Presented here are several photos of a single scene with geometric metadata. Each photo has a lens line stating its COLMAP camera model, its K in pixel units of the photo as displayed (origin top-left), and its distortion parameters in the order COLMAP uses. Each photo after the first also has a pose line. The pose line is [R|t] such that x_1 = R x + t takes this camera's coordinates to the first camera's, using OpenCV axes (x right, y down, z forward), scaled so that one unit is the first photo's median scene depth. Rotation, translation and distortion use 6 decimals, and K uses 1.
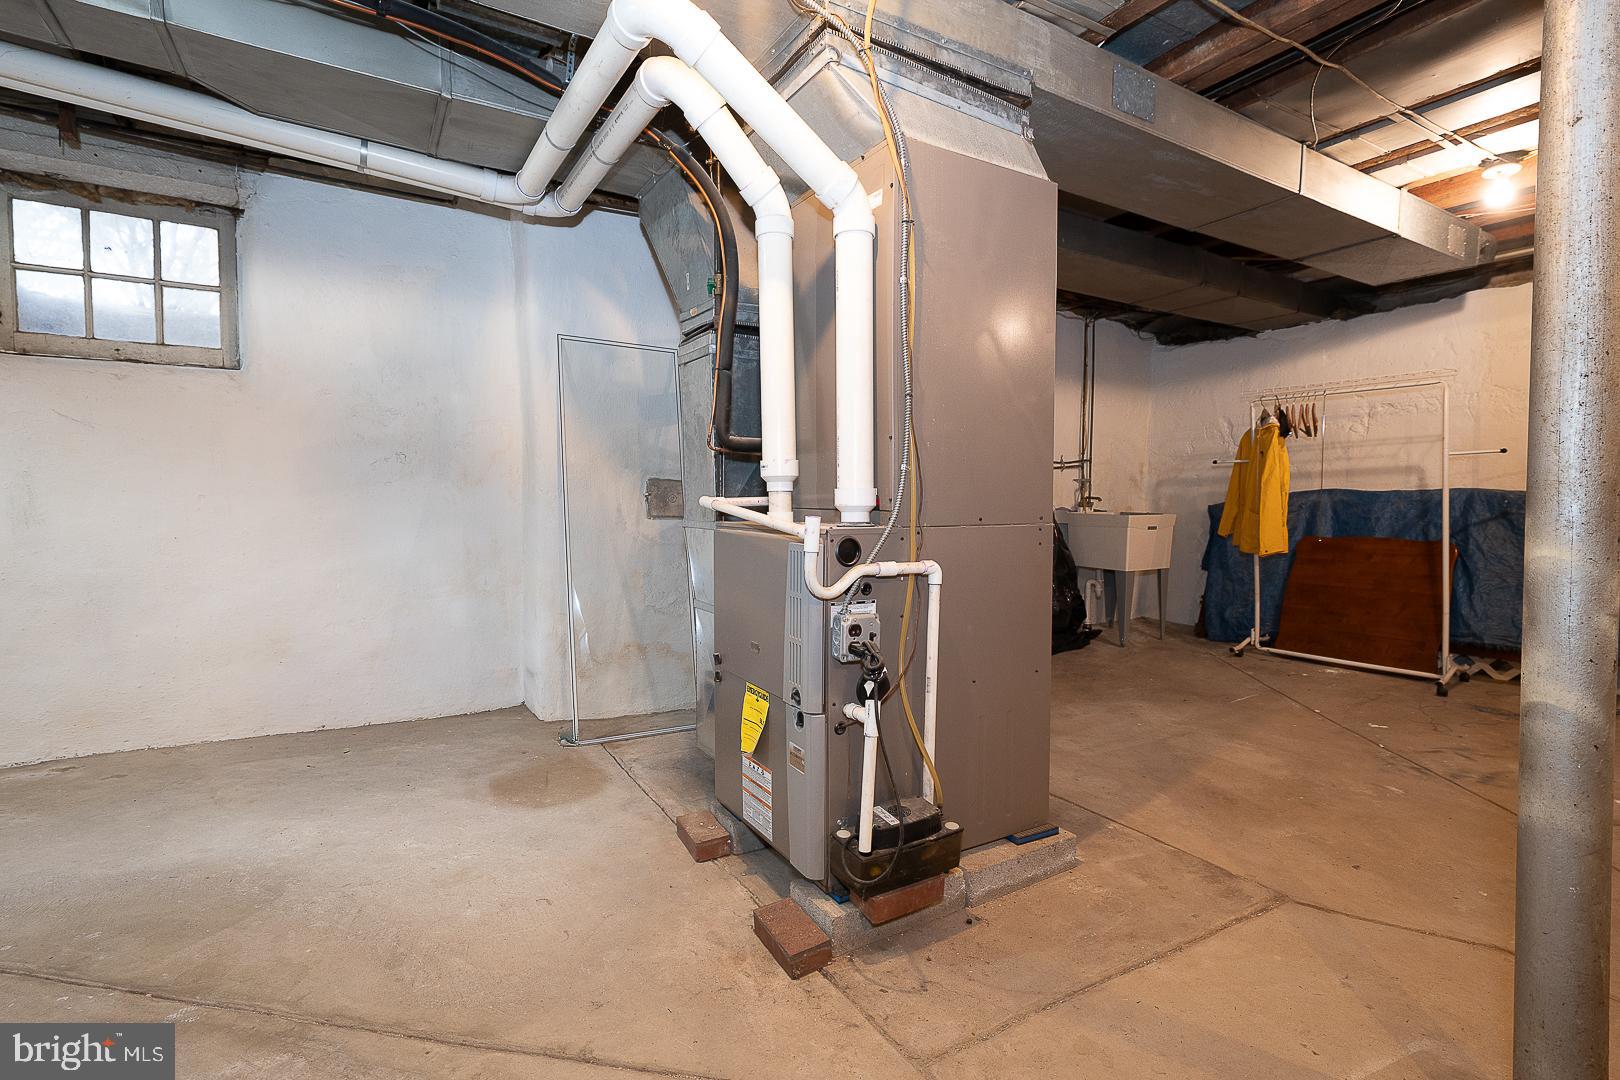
lens RADIAL K [[733.2, 0, 772.7], [0, 733.2, 535.4], [0, 0, 1]] dist [0.004074, 0.000583]
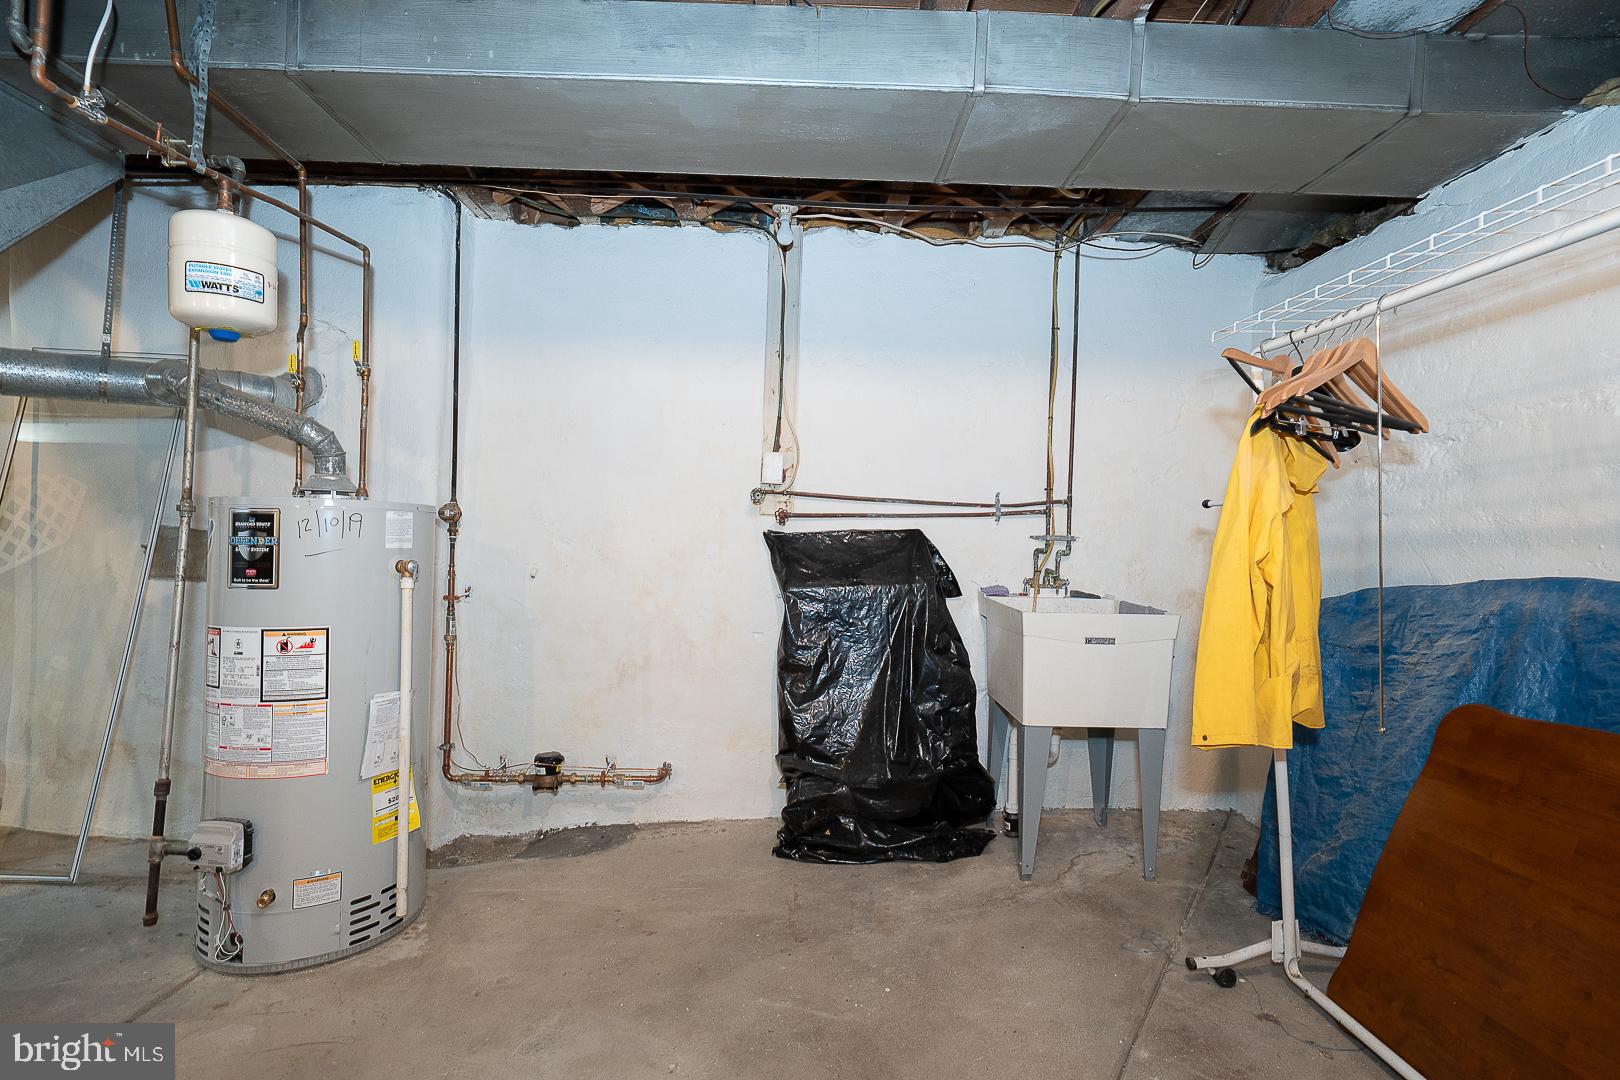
lens RADIAL K [[733.2, 0, 772.7], [0, 733.2, 535.4], [0, 0, 1]] dist [0.004074, 0.000583]
pose [[0.872788, 0.018596, -0.487745, 0.591927], [-0.047642, 0.997748, -0.047212, -0.048243], [0.485768, 0.064443, 0.871709, 0.497592]]
